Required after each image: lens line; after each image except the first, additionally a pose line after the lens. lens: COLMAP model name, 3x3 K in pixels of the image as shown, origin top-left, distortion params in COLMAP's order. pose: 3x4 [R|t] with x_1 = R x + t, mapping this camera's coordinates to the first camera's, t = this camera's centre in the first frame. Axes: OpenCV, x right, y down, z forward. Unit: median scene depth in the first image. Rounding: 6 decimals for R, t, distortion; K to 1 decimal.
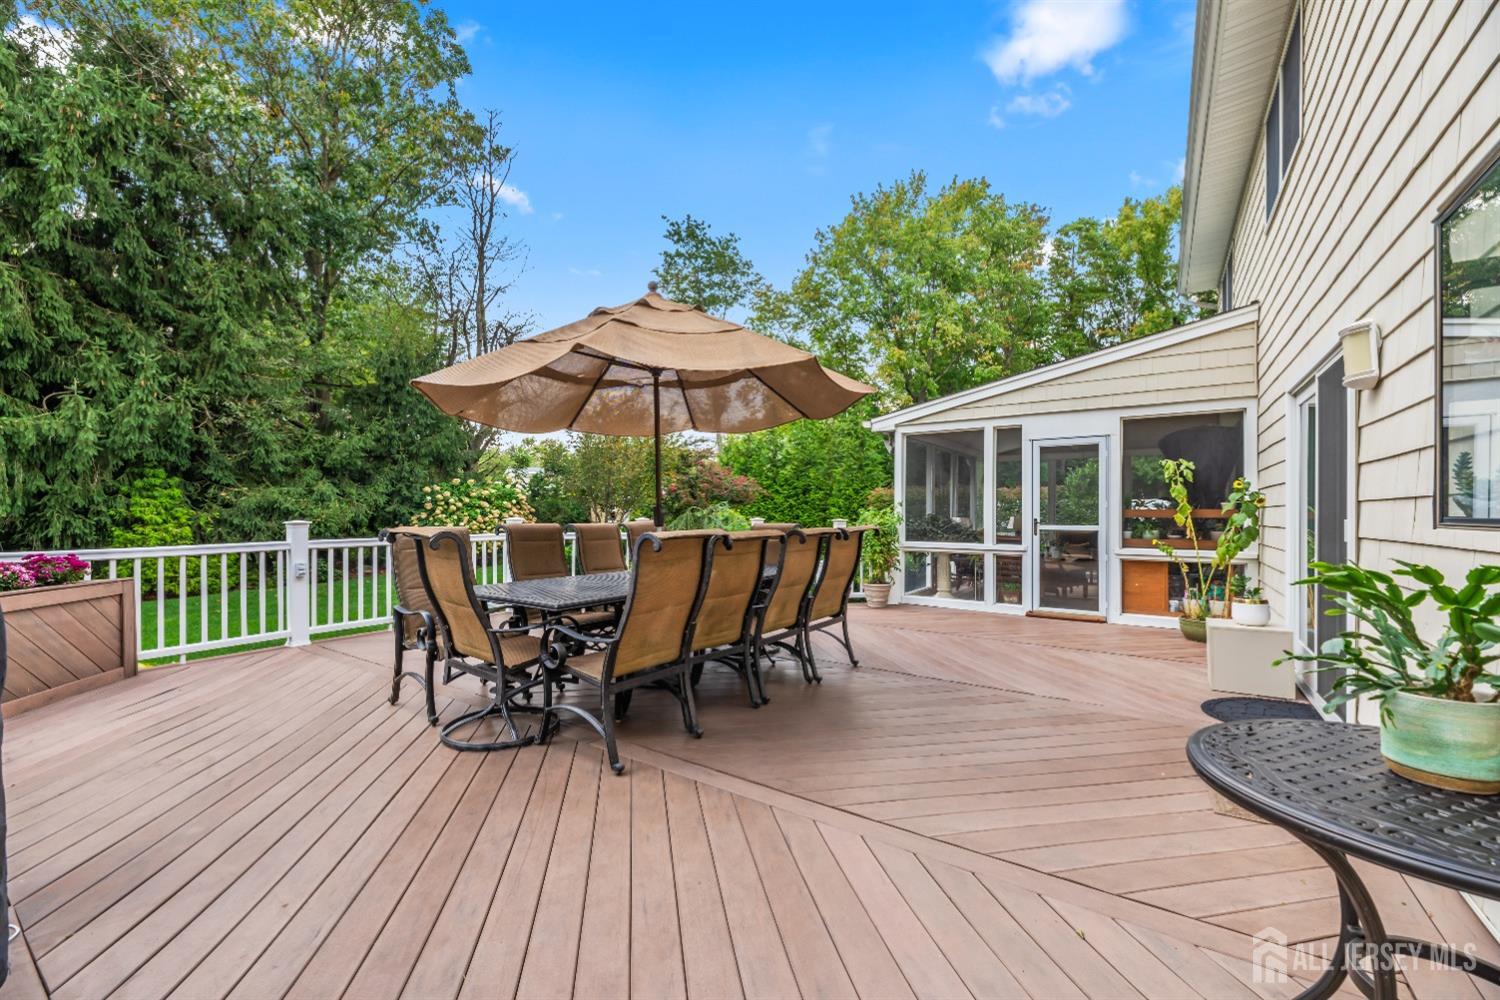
lens RADIAL K [[603.3, 0, 744.9], [0, 603.3, 506.2], [0, 0, 1]] dist [-0.029209, 0.000045]
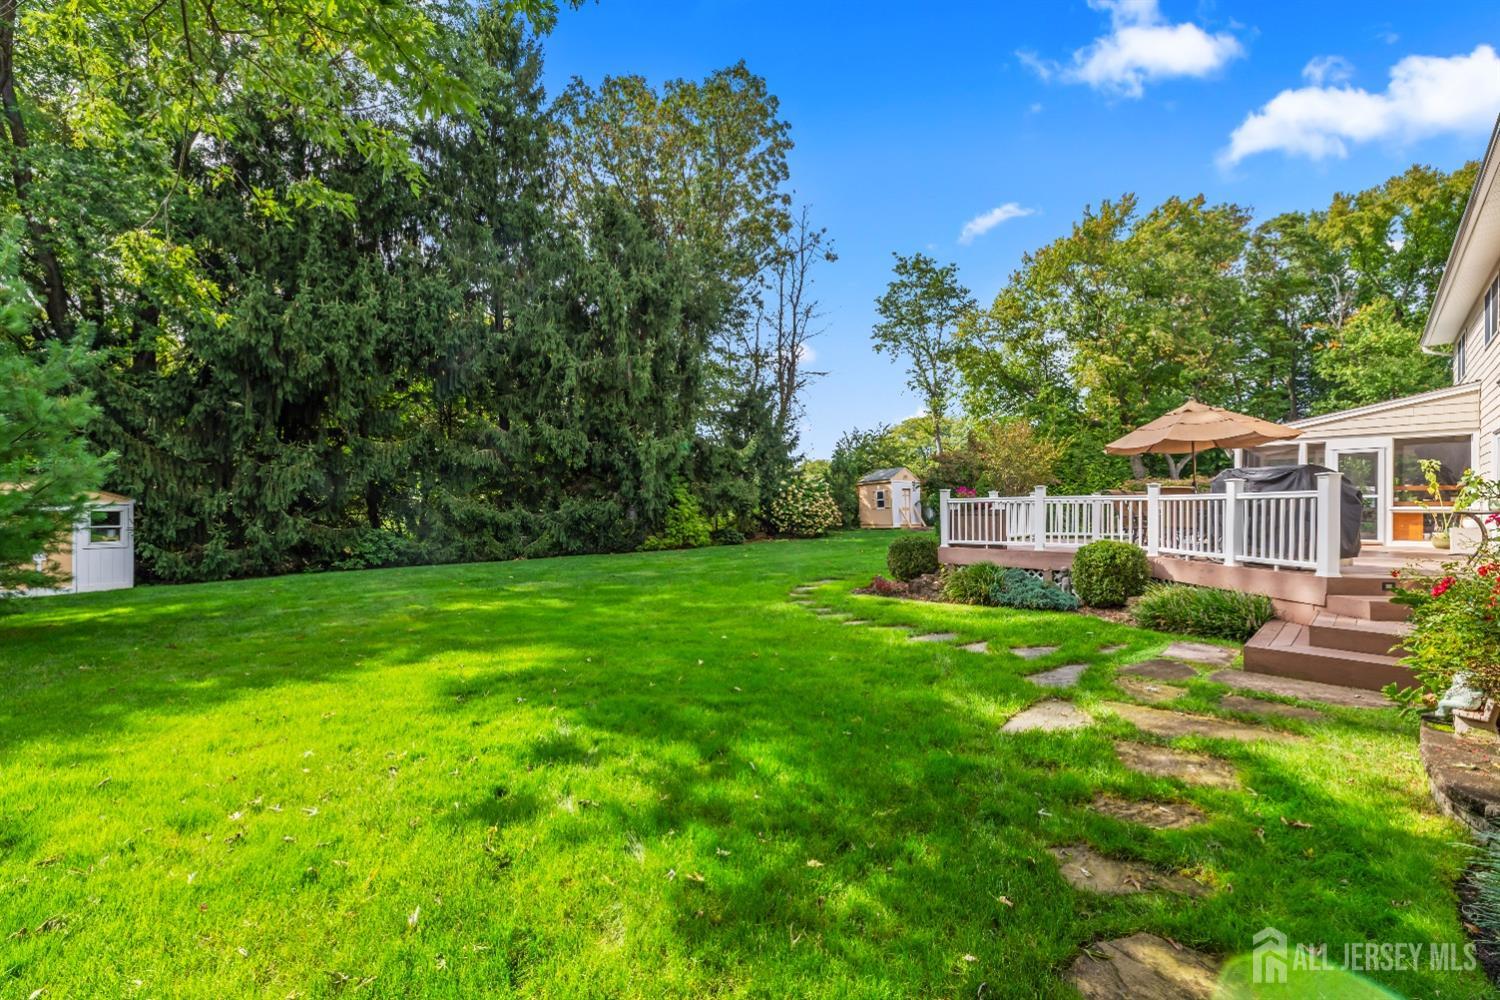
lens RADIAL K [[623.1, 0, 750.0], [0, 623.1, 500.0], [0, 0, 1]] dist [0.000040, -0.000058]
pose [[0.986425, -0.000938, -0.164207, -1.034730], [-0.000255, 0.999974, -0.007240, 0.062187], [0.164209, 0.007183, 0.986399, -1.259590]]
